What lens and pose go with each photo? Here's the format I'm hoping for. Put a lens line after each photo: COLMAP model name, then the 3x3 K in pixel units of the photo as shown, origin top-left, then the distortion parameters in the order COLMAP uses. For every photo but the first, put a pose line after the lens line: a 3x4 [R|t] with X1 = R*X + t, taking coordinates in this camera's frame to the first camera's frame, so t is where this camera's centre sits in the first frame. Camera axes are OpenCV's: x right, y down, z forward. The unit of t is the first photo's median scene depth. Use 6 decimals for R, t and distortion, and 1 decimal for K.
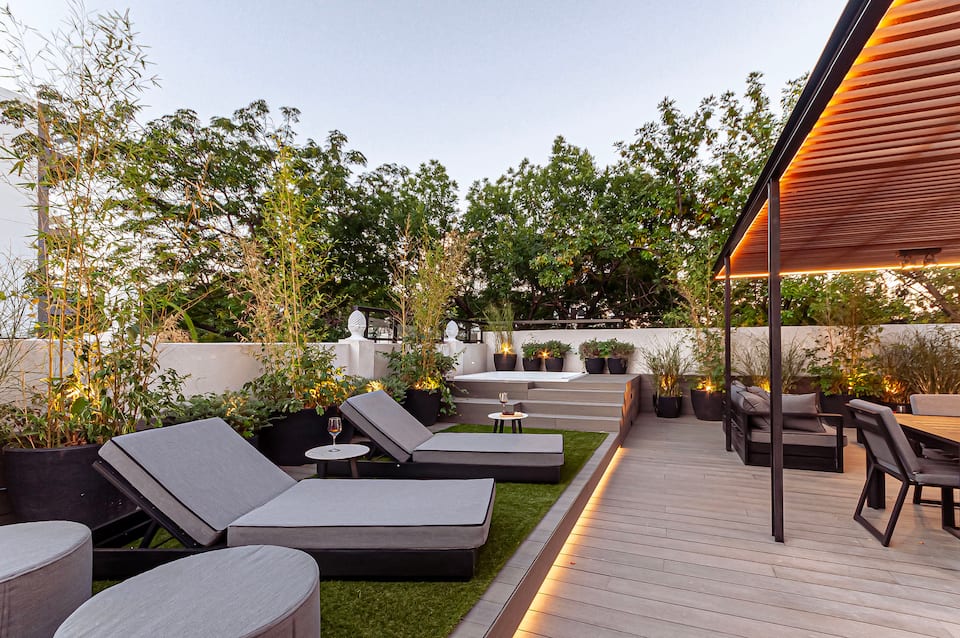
lens RADIAL K [[477.3, 0, 476.2], [0, 477.3, 344.5], [0, 0, 1]] dist [0.035920, 0.000178]
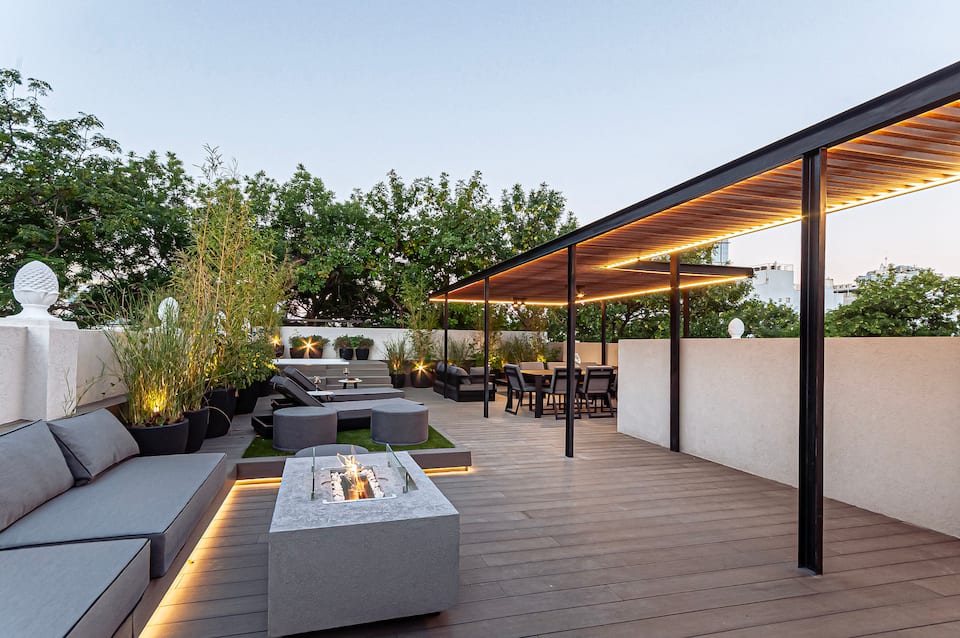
lens RADIAL K [[477.3, 0, 476.2], [0, 477.3, 344.5], [0, 0, 1]] dist [0.035920, 0.000178]
pose [[0.773696, 0.011547, 0.633452, -0.329169], [-0.018434, 0.999821, 0.004290, 0.003643], [-0.633289, -0.014996, 0.773770, -0.288757]]
